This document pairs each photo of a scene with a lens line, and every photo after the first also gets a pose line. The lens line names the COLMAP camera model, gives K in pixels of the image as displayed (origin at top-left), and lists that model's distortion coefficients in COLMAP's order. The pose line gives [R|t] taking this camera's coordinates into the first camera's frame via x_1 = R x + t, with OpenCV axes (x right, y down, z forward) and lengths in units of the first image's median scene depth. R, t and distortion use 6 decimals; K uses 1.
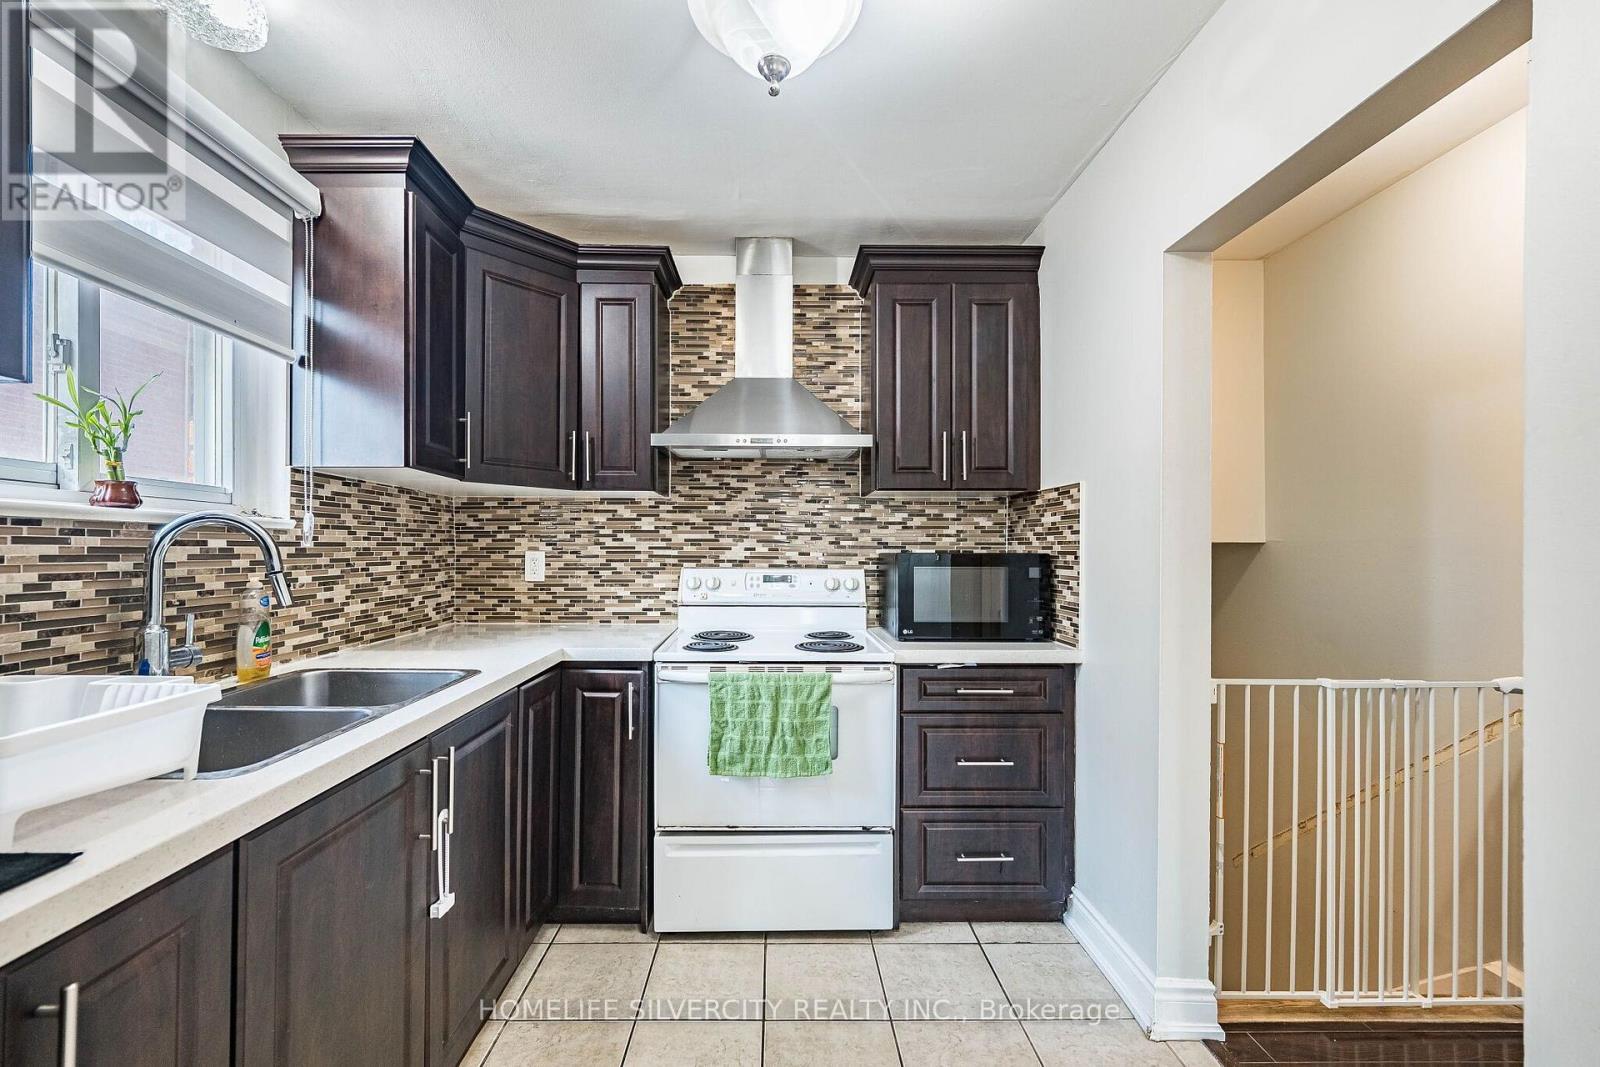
lens RADIAL K [[691.1, 0, 754.8], [0, 691.1, 553.7], [0, 0, 1]] dist [0.000345, 0.000683]
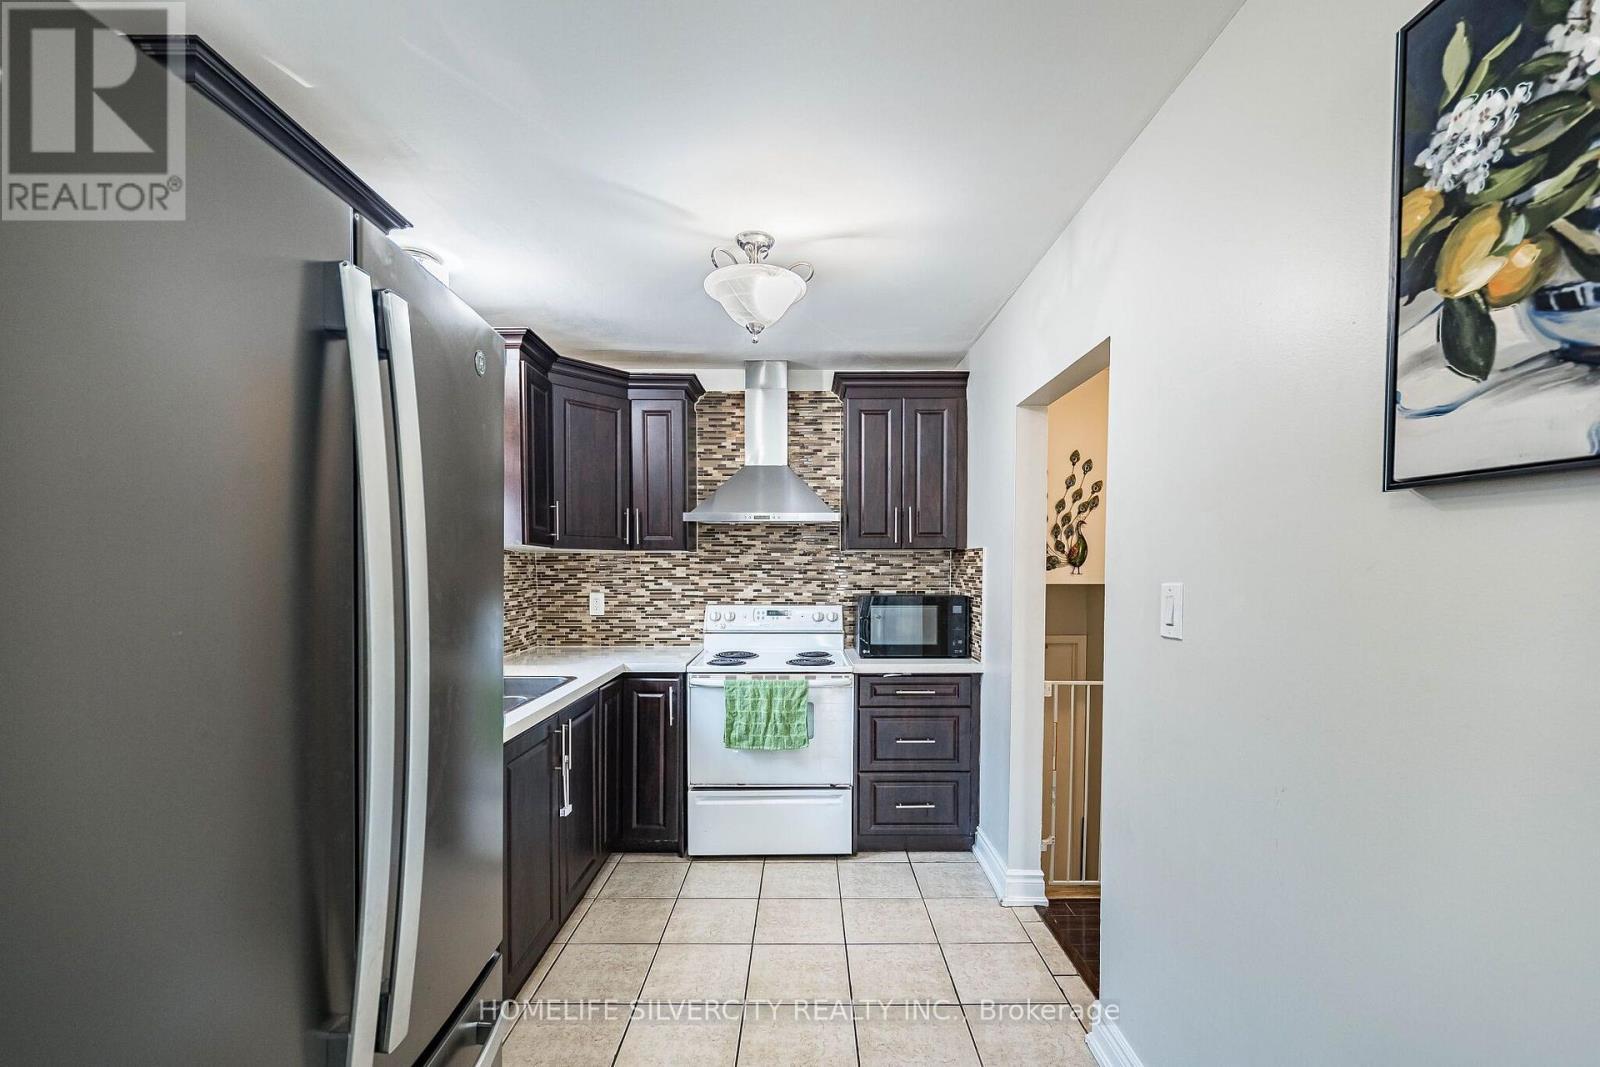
lens RADIAL K [[726.3, 0, 801.4], [0, 726.3, 599.4], [0, 0, 1]] dist [0.000315, 0.000258]
pose [[0.999830, -0.001954, 0.018324, 0.064174], [0.001246, 0.999257, 0.038526, -0.053718], [-0.018385, -0.038497, 0.999090, -0.501355]]
